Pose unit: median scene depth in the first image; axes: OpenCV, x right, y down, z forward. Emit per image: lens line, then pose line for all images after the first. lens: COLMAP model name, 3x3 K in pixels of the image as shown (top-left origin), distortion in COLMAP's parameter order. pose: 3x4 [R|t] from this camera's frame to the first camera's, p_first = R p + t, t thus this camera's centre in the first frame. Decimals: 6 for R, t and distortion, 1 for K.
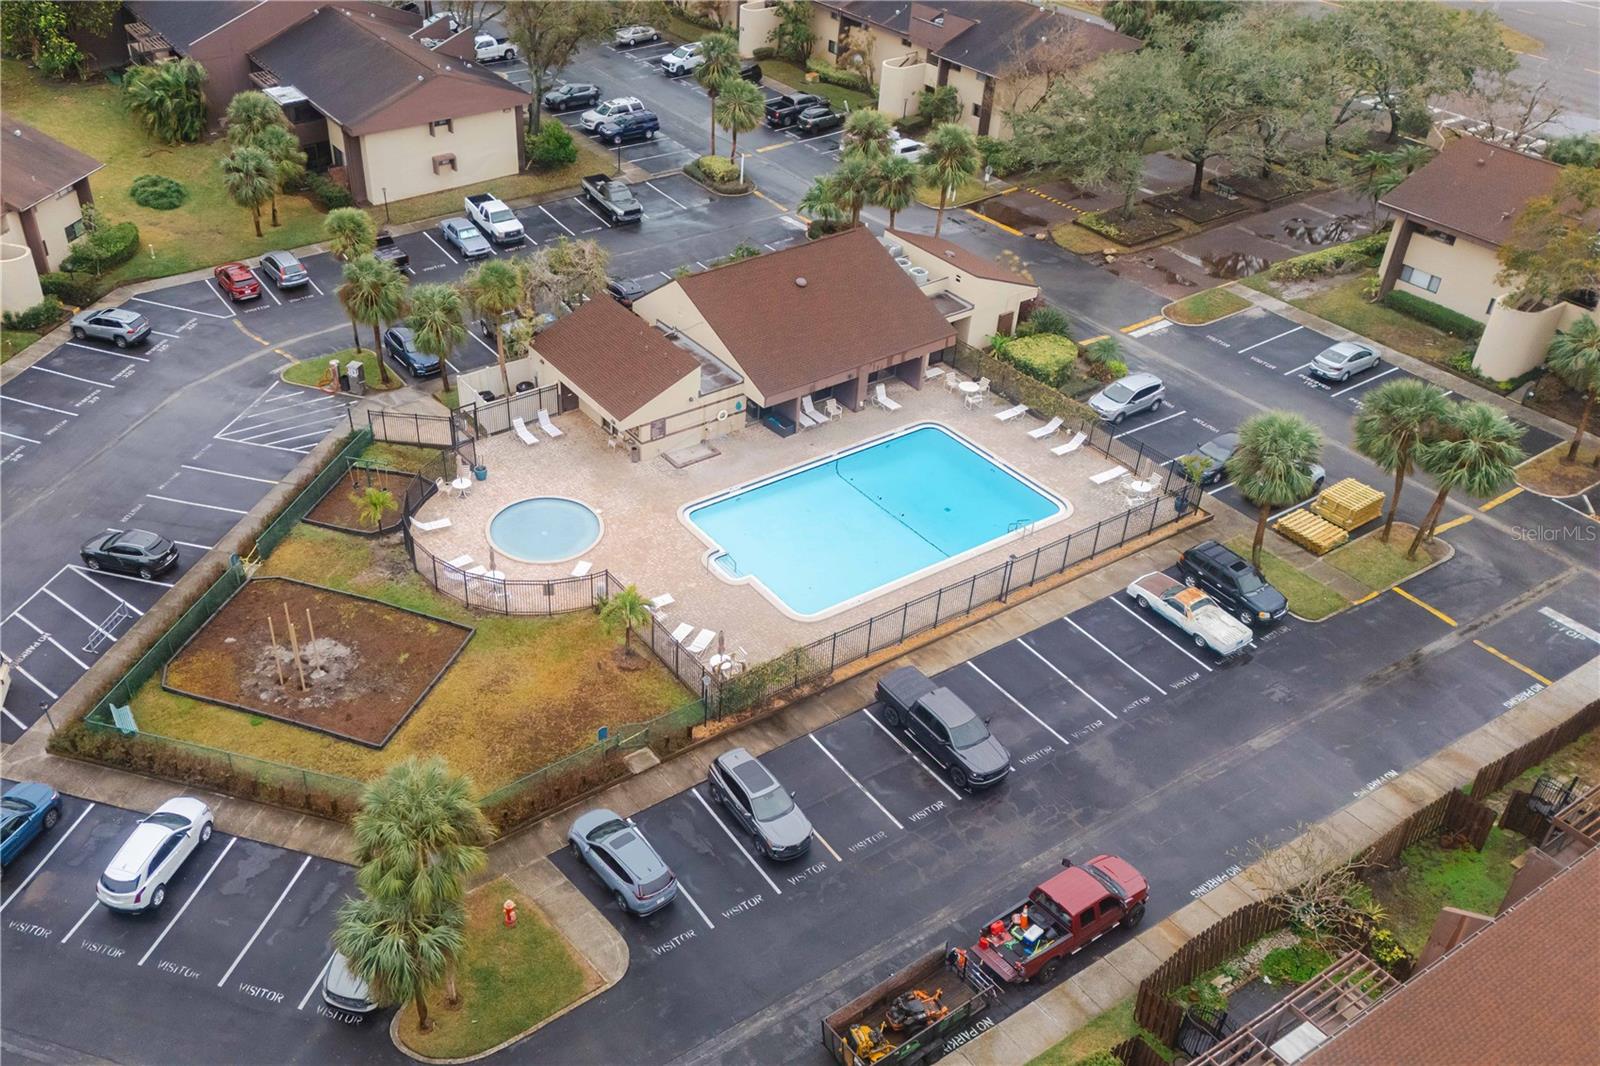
lens RADIAL K [[1385.4, 0, 656.0], [0, 1385.4, 526.2], [0, 0, 1]] dist [0.066322, -0.047964]
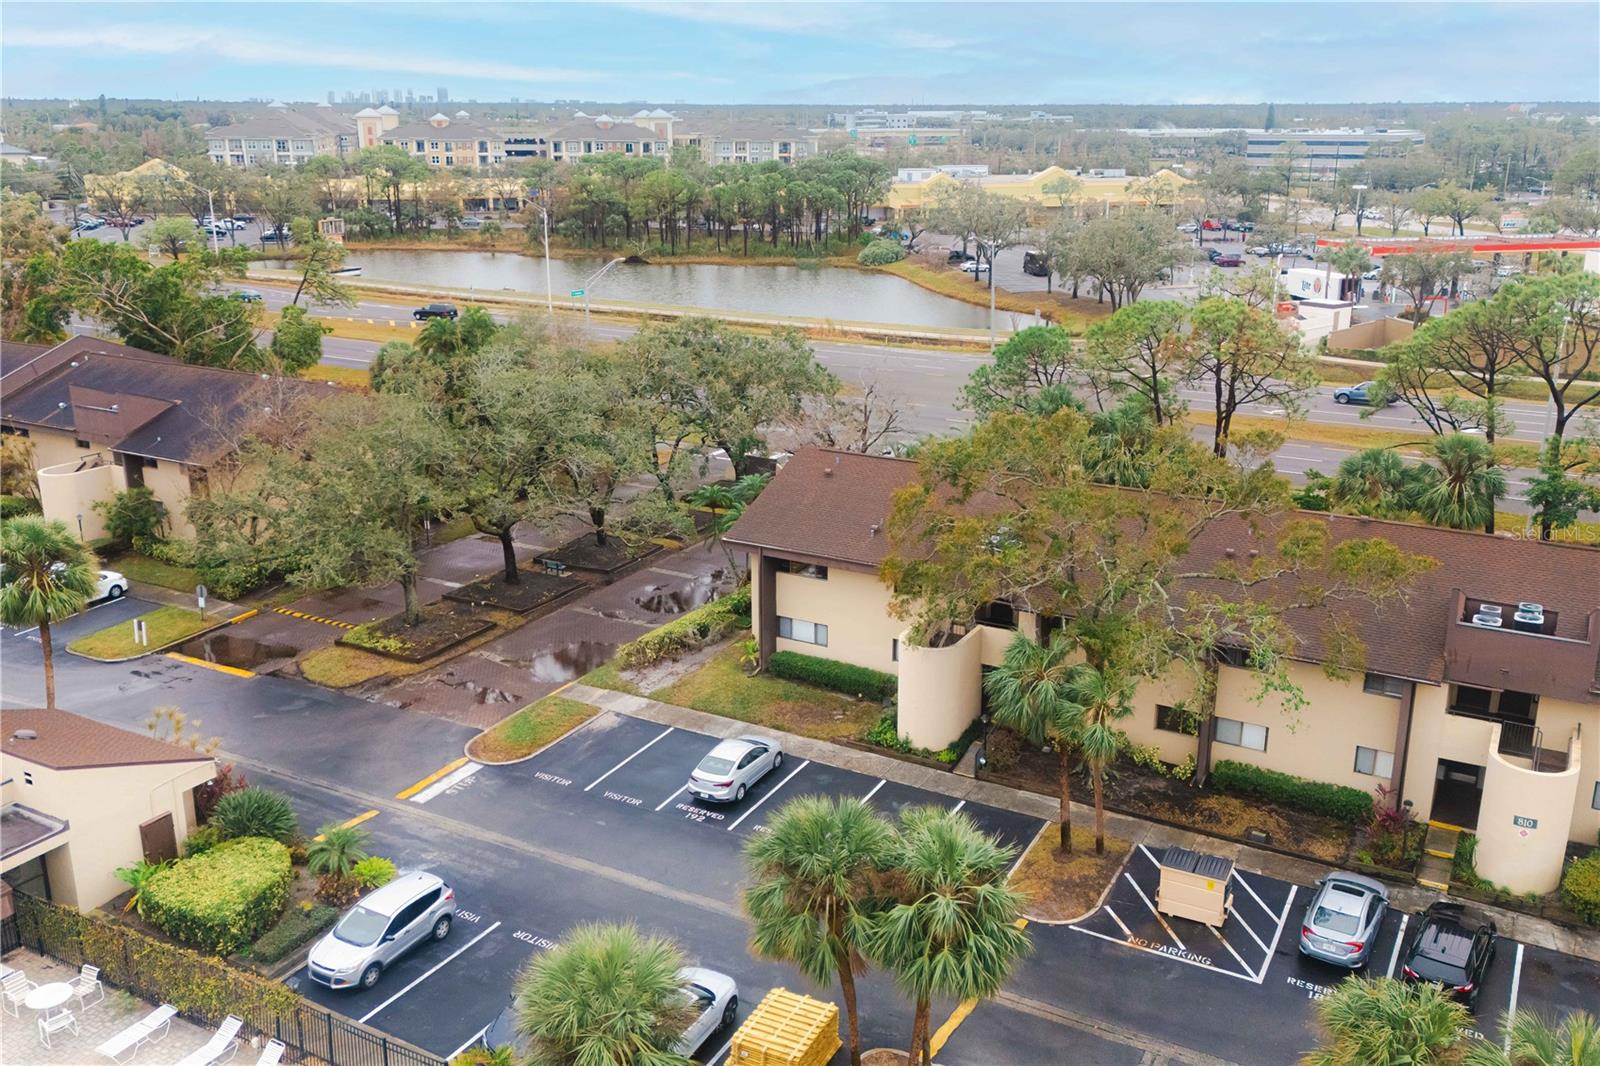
lens RADIAL K [[1370.7, 0, 807.5], [0, 1370.7, 526.5], [0, 0, 1]] dist [0.145642, -0.255113]
pose [[0.875343, -0.139890, 0.462824, 0.234339], [0.276991, 0.929670, -0.242878, -0.056140], [-0.396297, 0.340800, 0.852528, 0.394605]]
